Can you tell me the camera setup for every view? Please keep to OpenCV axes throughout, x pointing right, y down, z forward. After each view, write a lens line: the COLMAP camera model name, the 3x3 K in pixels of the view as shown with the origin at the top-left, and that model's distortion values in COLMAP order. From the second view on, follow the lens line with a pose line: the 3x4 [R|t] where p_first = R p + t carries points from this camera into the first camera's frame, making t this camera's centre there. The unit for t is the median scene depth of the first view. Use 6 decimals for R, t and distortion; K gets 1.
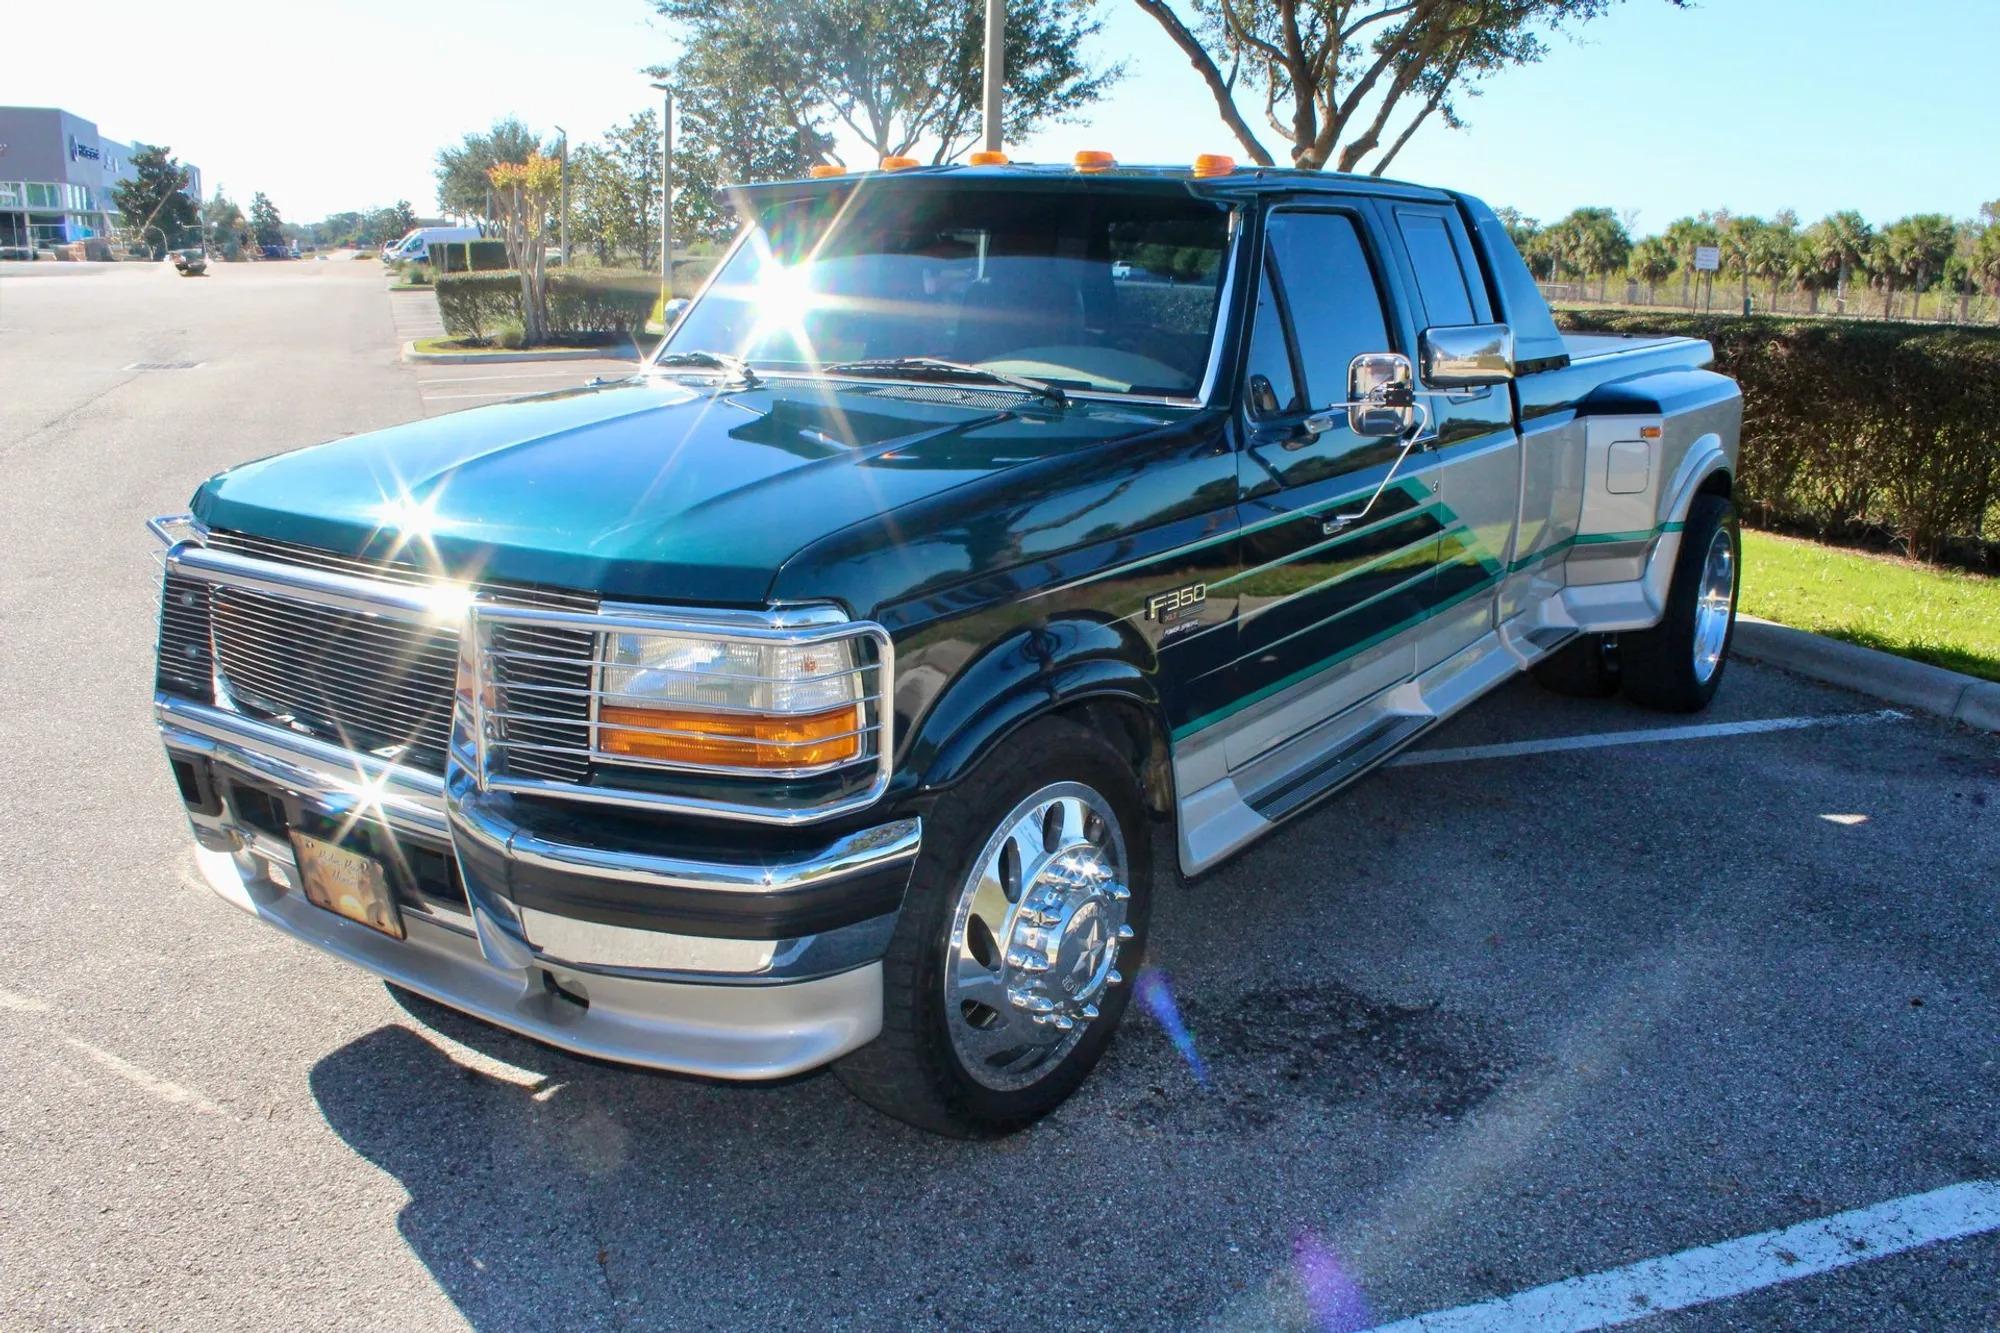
lens RADIAL K [[1669.7, 0, 1000.0], [0, 1669.7, 666.5], [0, 0, 1]] dist [-0.173156, 0.150264]
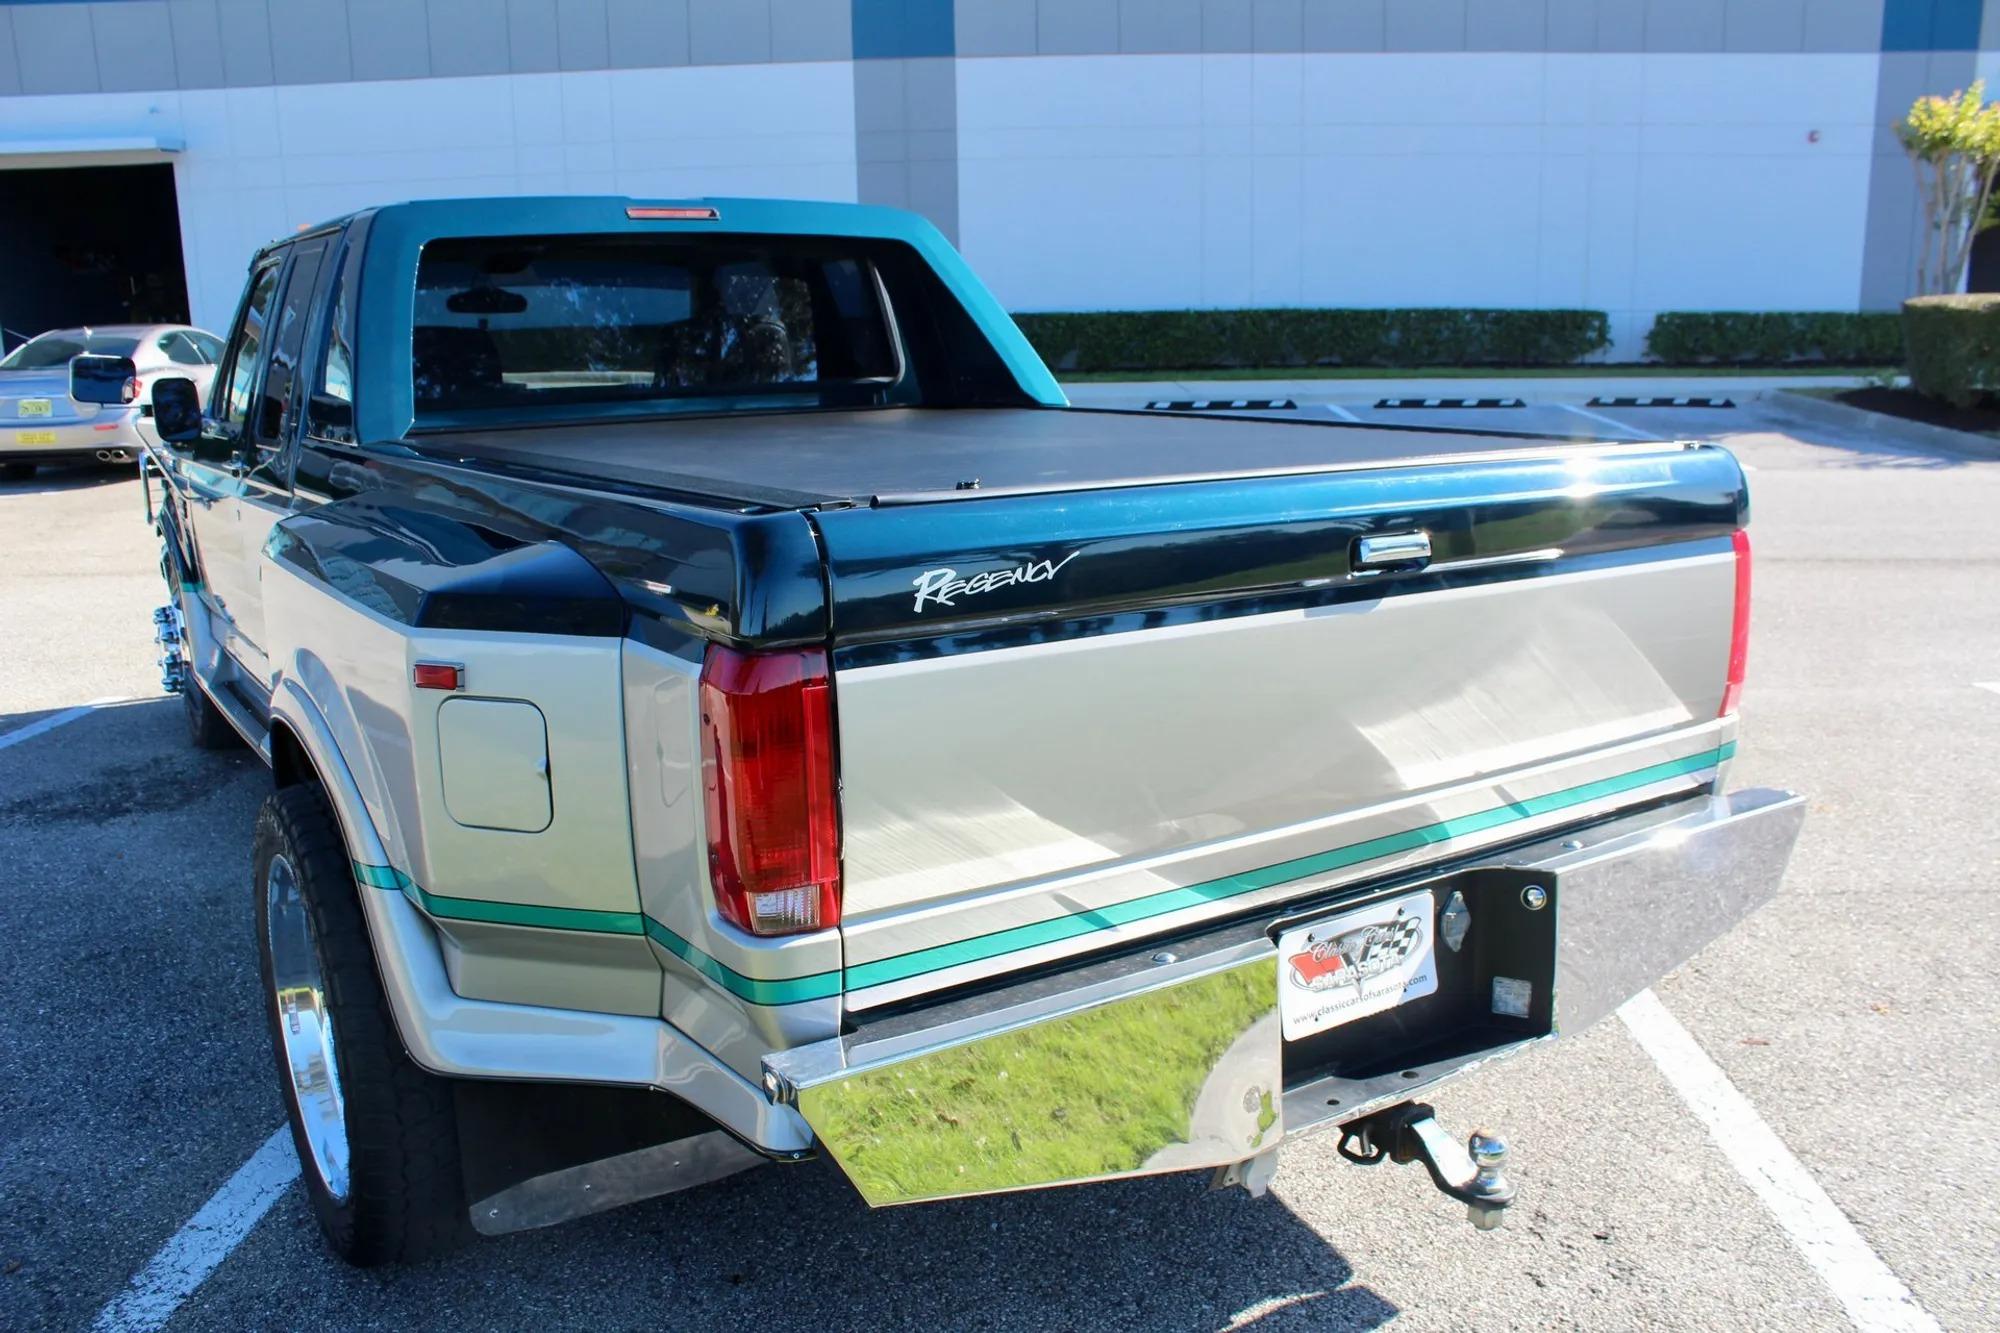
lens RADIAL K [[1669.7, 0, 1000.0], [0, 1669.7, 666.5], [0, 0, 1]] dist [-0.173156, 0.150264]
pose [[-0.362630, 0.195162, -0.911269, 0.779612], [-0.220831, 0.931983, 0.287475, -0.323343], [0.905391, 0.305484, -0.294867, 1.307181]]
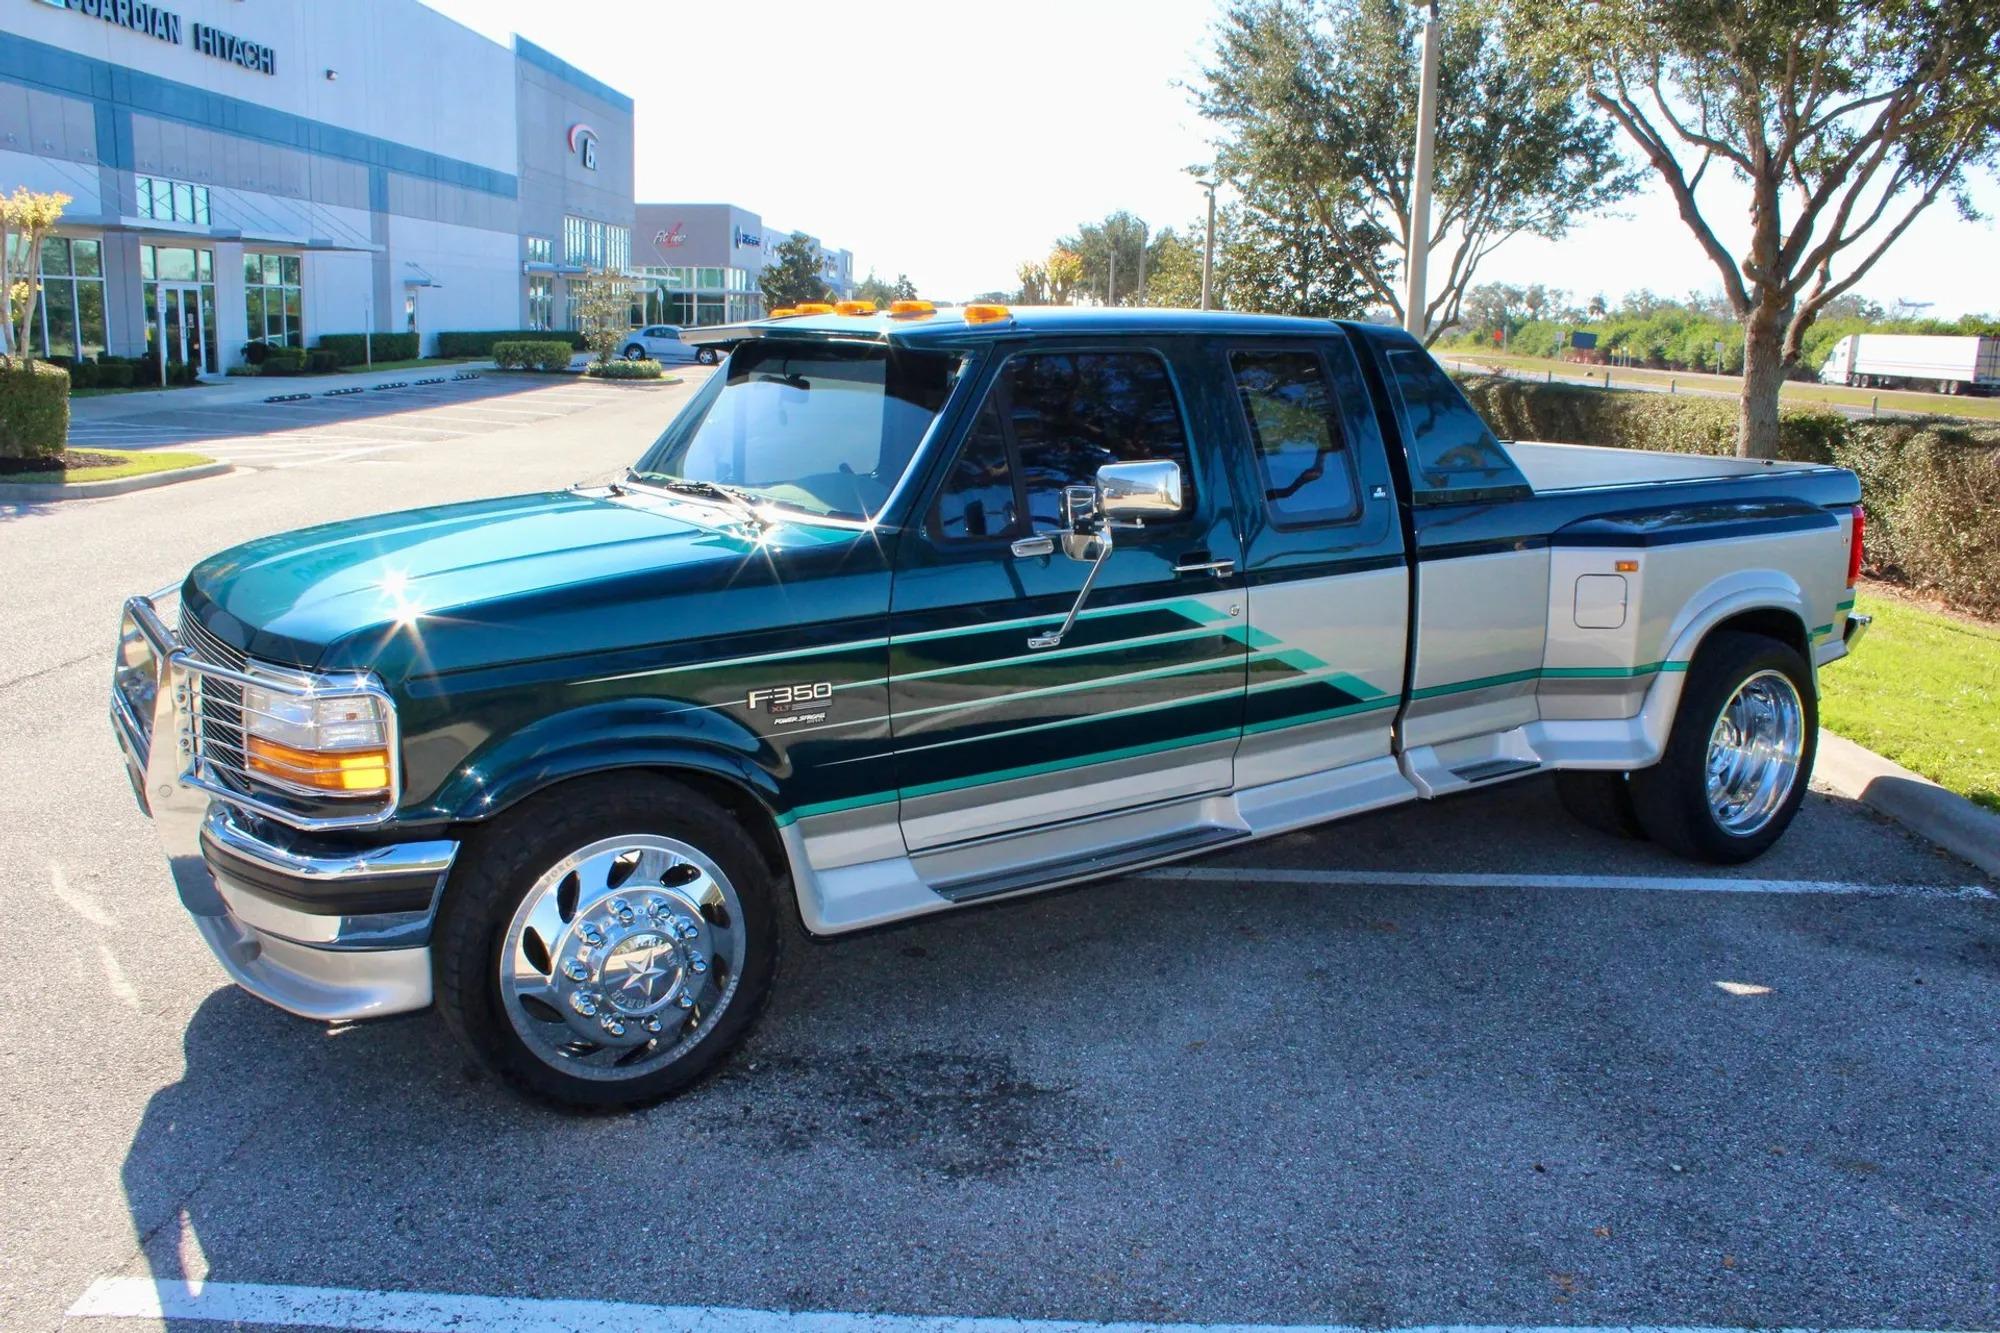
lens RADIAL K [[1669.7, 0, 1000.0], [0, 1669.7, 666.5], [0, 0, 1]] dist [-0.173156, 0.150264]
pose [[0.932349, 0.069718, -0.354775, 0.362994], [-0.087202, 0.995627, -0.033513, -0.018215], [0.350887, 0.062183, 0.934351, -0.027276]]
